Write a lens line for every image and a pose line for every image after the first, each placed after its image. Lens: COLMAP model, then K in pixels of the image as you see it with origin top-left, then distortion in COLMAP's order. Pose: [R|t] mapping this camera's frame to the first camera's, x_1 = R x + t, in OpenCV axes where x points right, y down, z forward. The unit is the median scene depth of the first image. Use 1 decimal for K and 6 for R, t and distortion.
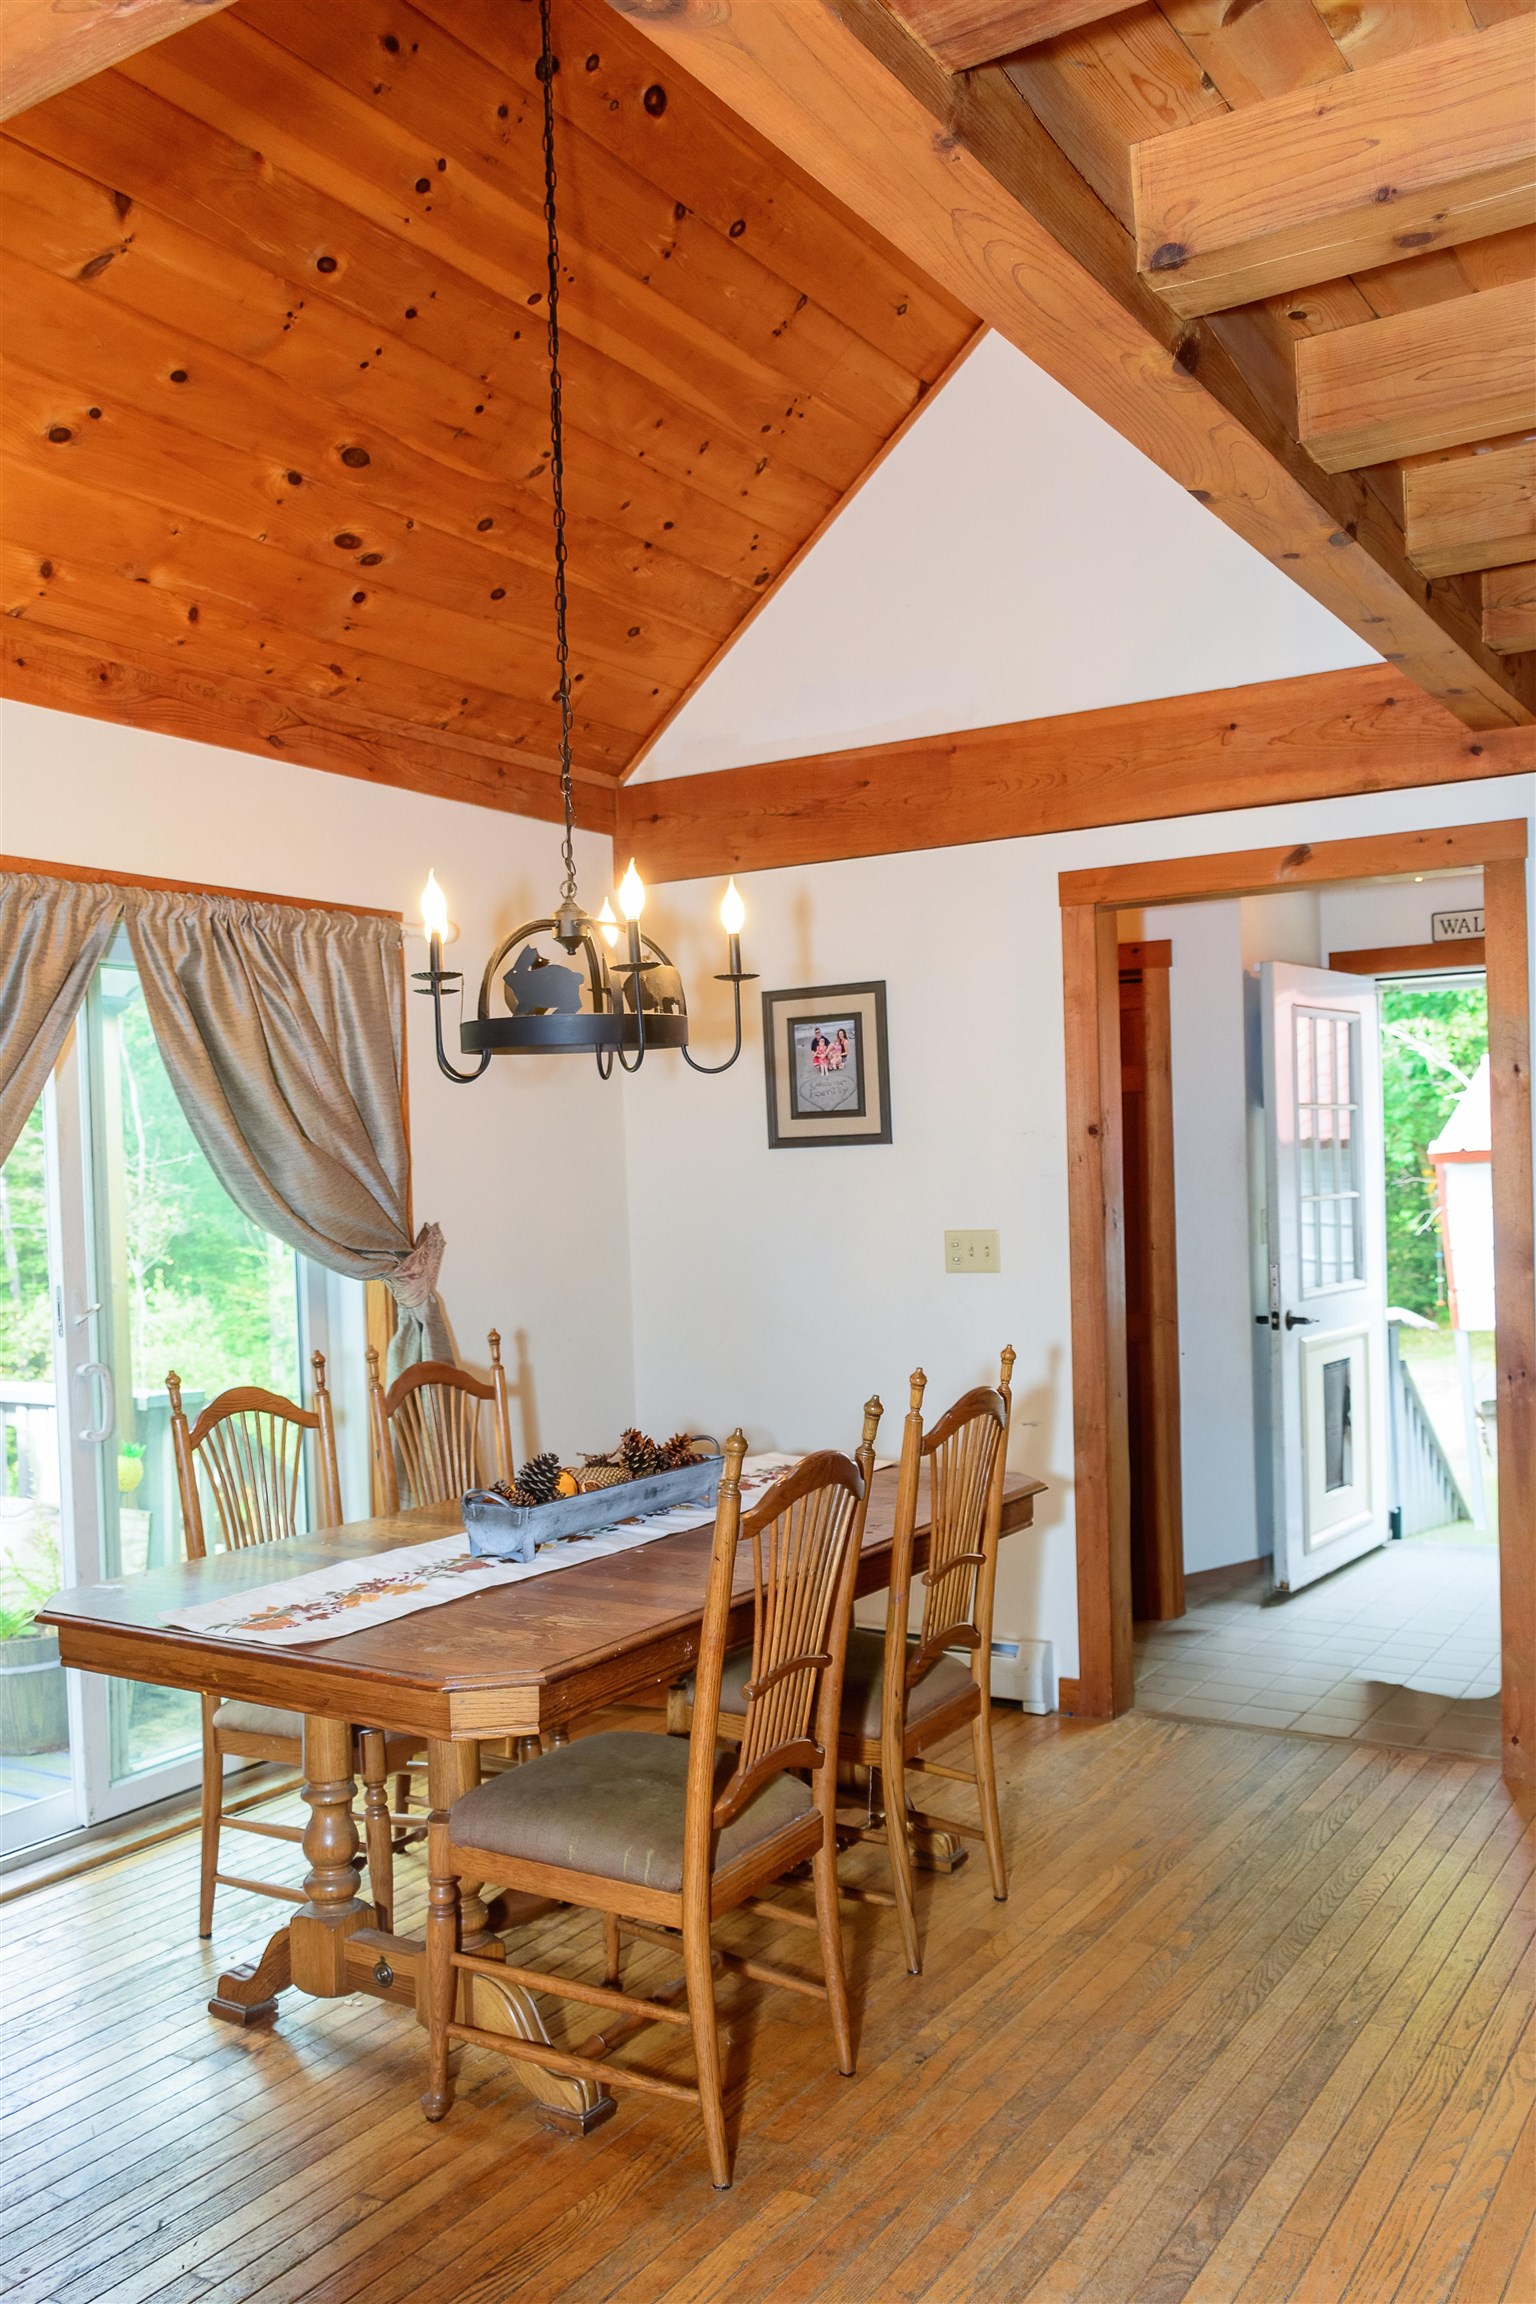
lens RADIAL K [[1859.8, 0, 768.0], [0, 1859.8, 1152.0], [0, 0, 1]] dist [-0.013732, -0.006500]
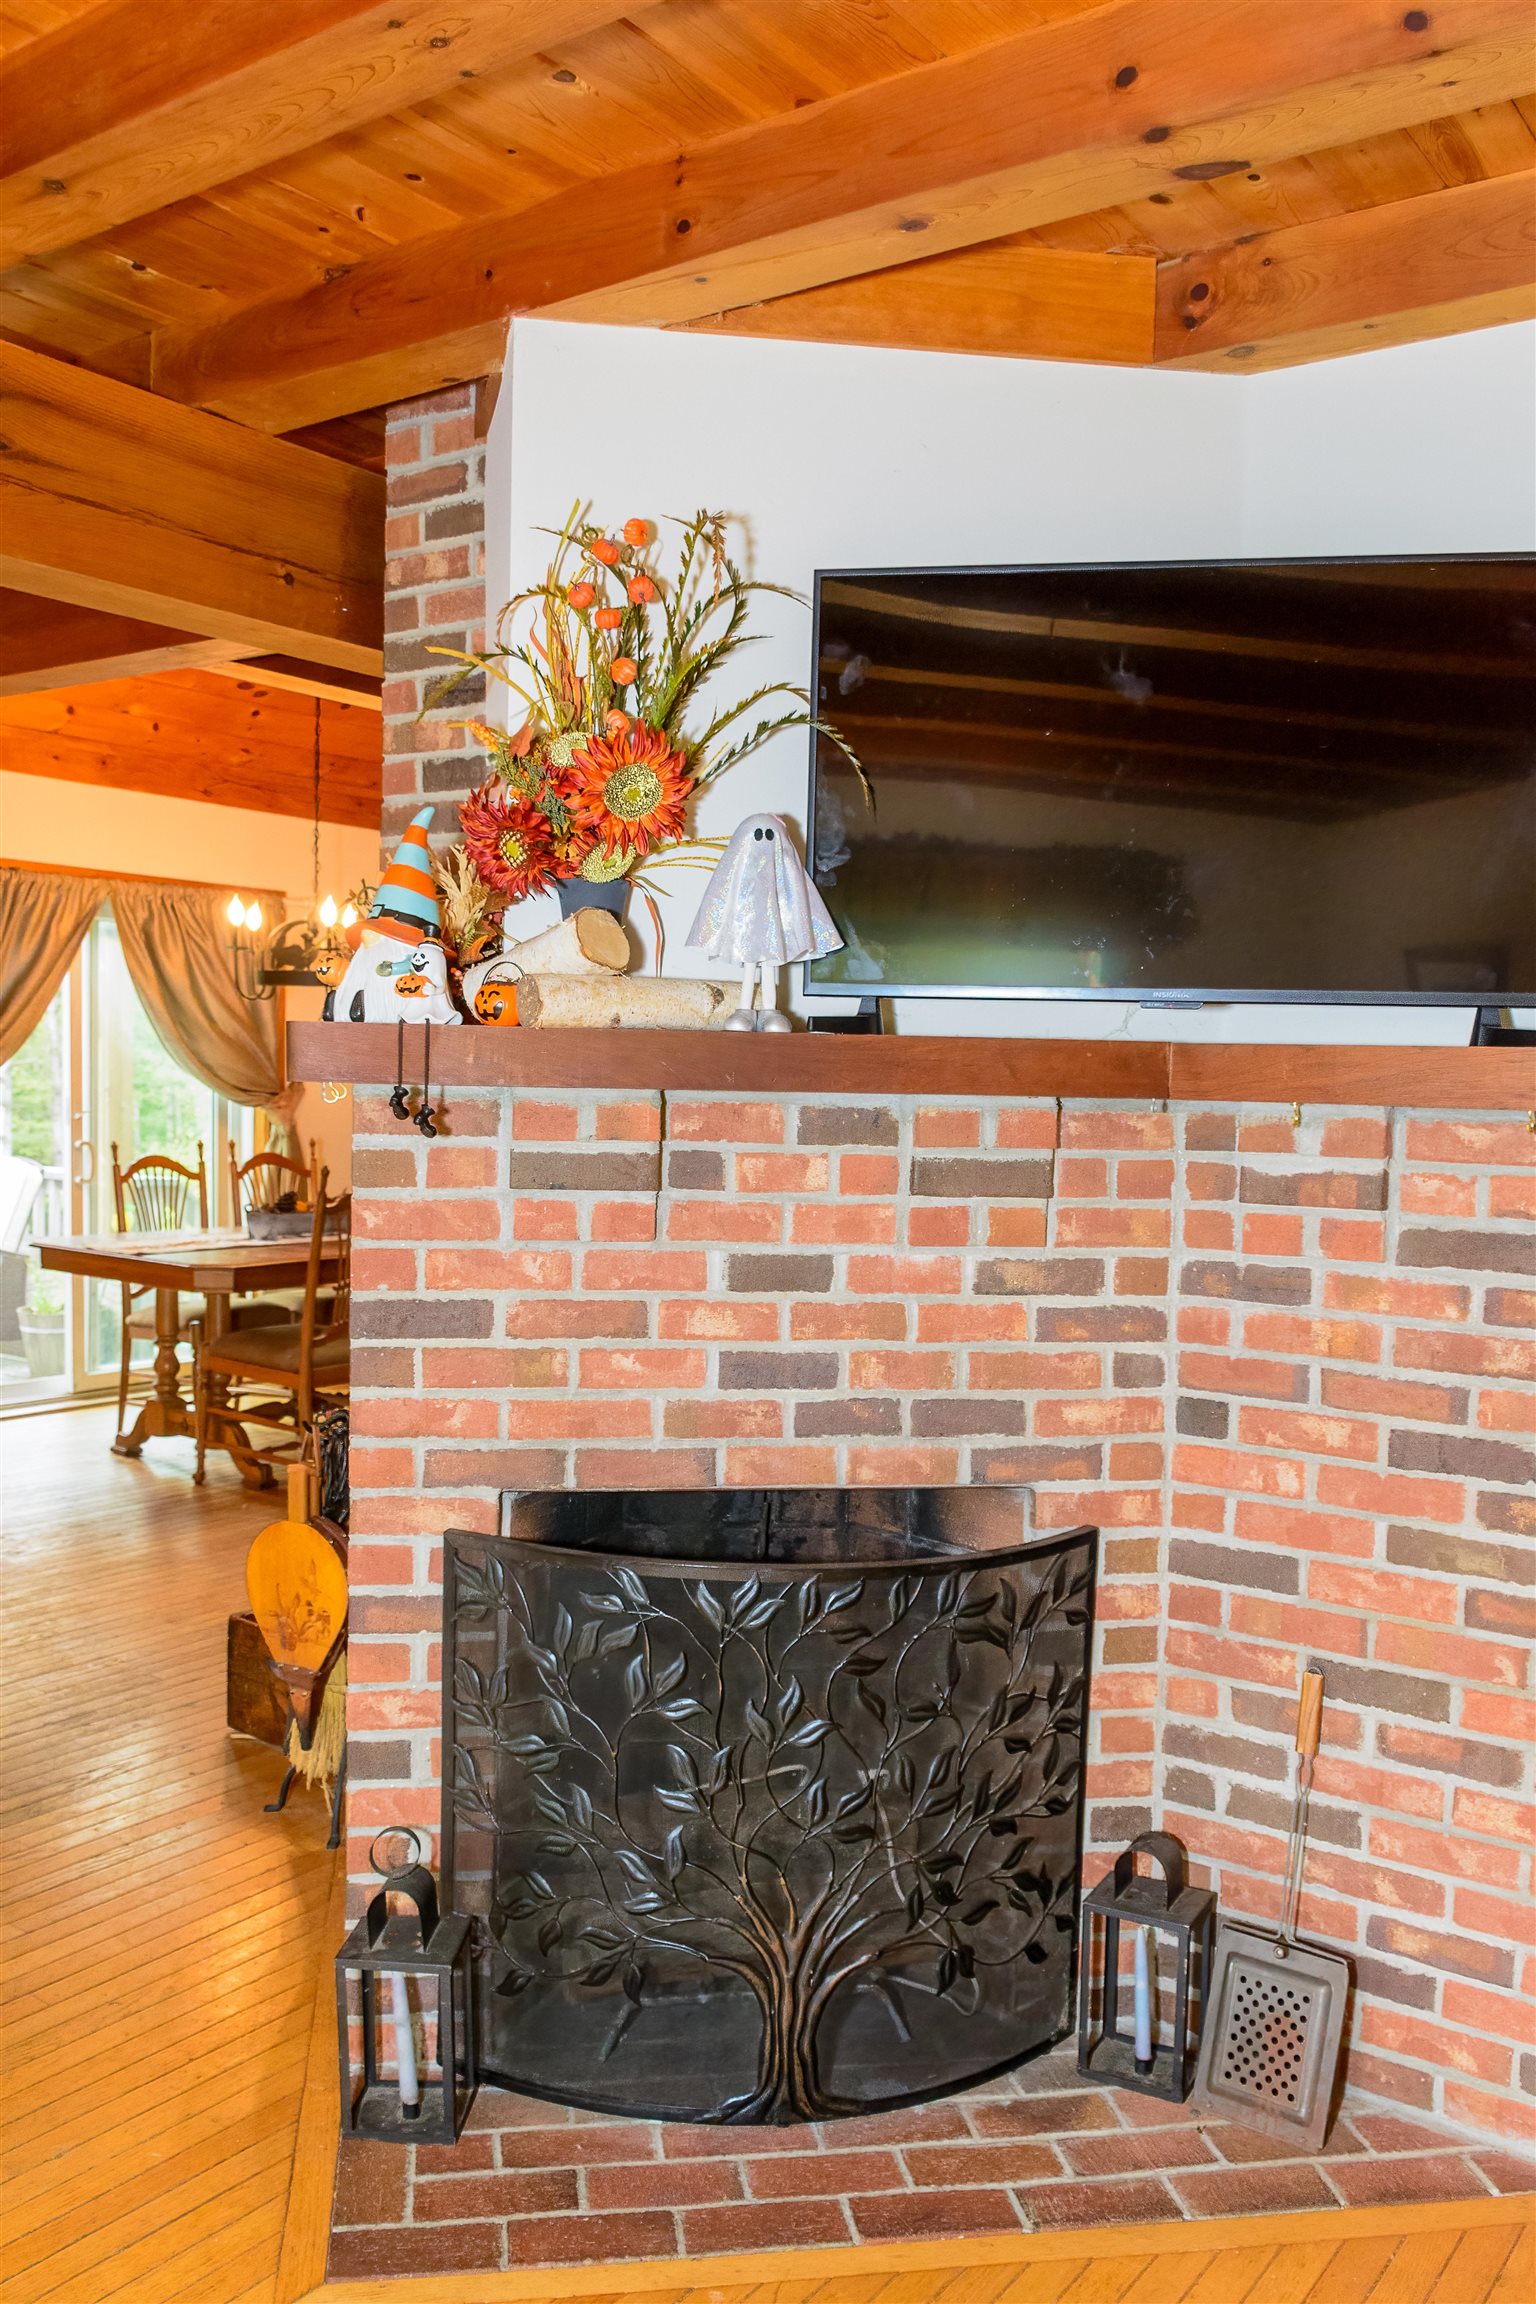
lens RADIAL K [[1859.8, 0, 768.0], [0, 1859.8, 1152.0], [0, 0, 1]] dist [-0.013732, -0.006500]
pose [[0.996162, 0.059692, -0.064022, 0.429507], [-0.056151, 0.996864, 0.055760, -0.014653], [0.067150, -0.051951, 0.996389, -0.786096]]
